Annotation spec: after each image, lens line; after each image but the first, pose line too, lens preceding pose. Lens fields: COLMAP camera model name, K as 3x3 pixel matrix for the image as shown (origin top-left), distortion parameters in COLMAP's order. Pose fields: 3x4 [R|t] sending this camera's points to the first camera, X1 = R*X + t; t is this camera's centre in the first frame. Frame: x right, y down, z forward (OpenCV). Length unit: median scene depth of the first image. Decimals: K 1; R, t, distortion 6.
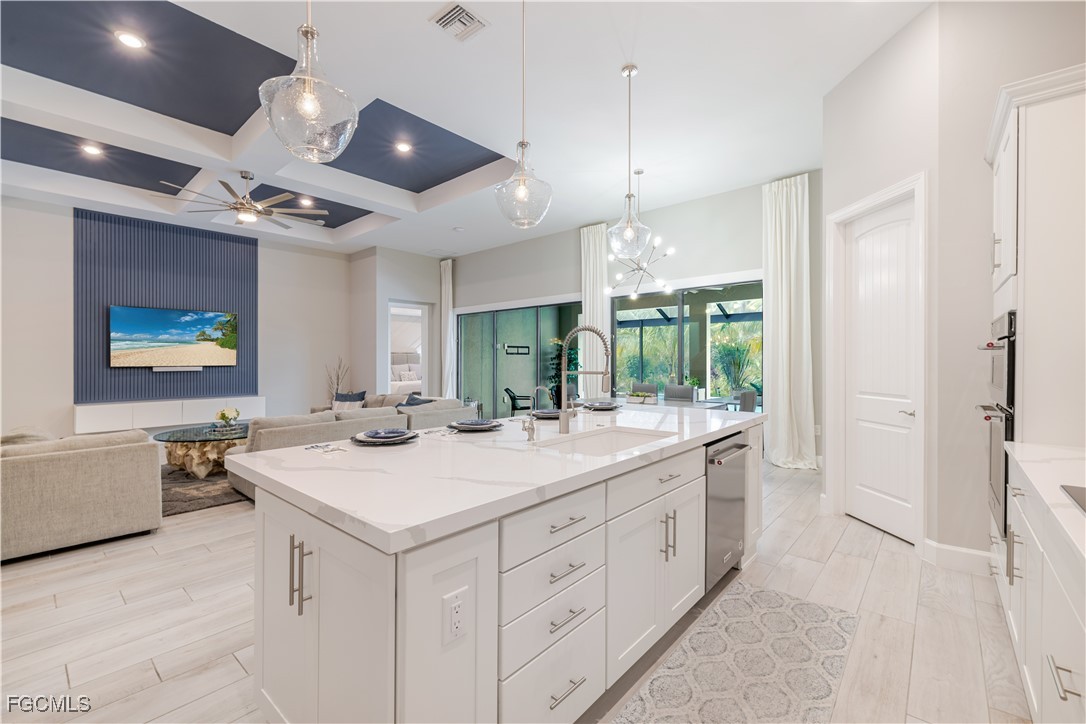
lens RADIAL K [[462.8, 0, 539.4], [0, 462.8, 361.2], [0, 0, 1]] dist [0.004004, -0.000772]
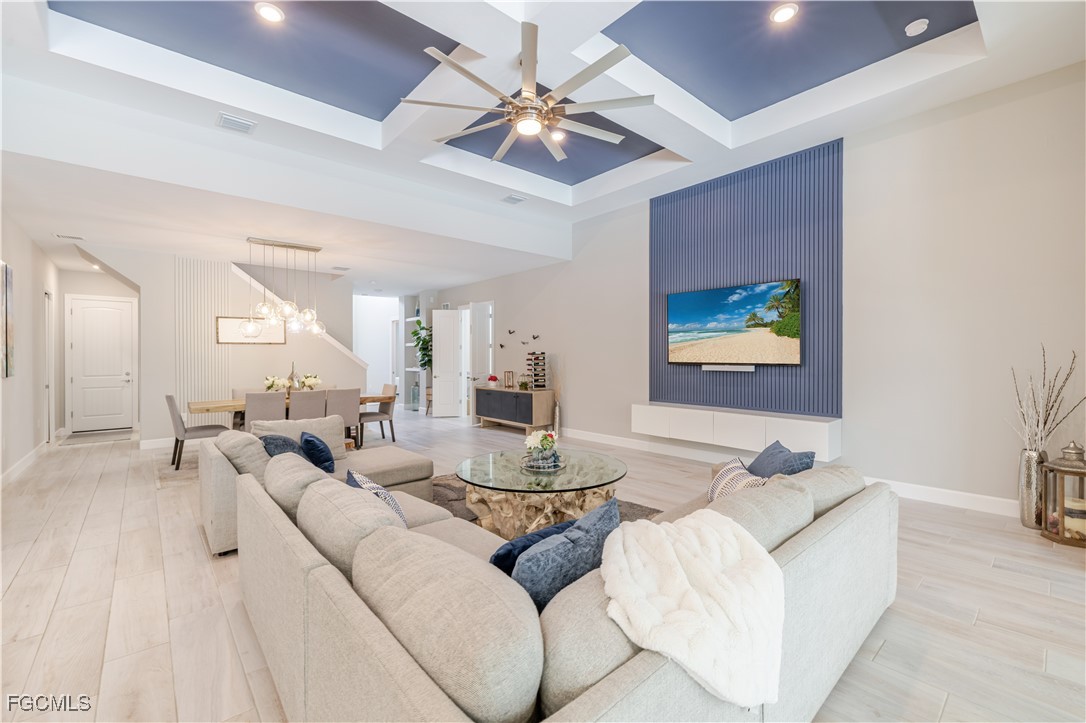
lens RADIAL K [[462.8, 0, 541.2], [0, 462.8, 351.8], [0, 0, 1]] dist [0.004004, -0.000772]
pose [[-0.118468, 0.003891, -0.992950, -0.009082], [0.004130, 0.999986, 0.003425, -0.011712], [0.992949, -0.003696, -0.118483, 0.791557]]
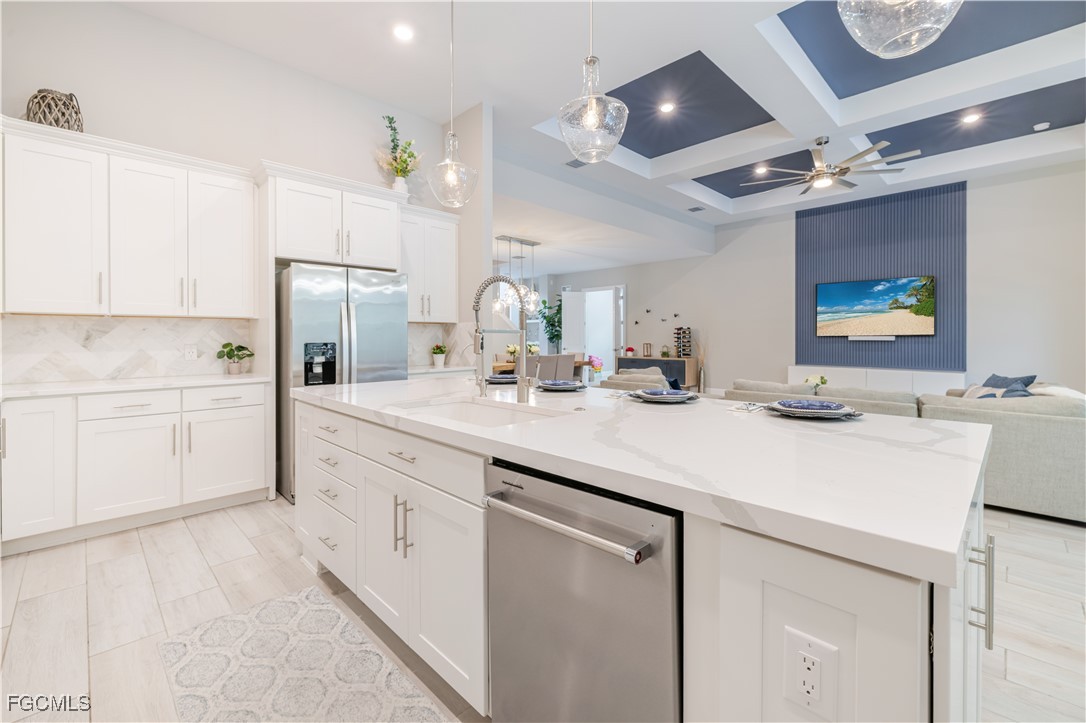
lens RADIAL K [[462.8, 0, 546.7], [0, 462.8, 327.0], [0, 0, 1]] dist [0.004004, -0.000772]
pose [[-0.064003, -0.010832, -0.997891, 0.291299], [-0.004504, 0.999934, -0.010565, 0.006980], [0.997940, 0.003818, -0.064048, 0.347238]]
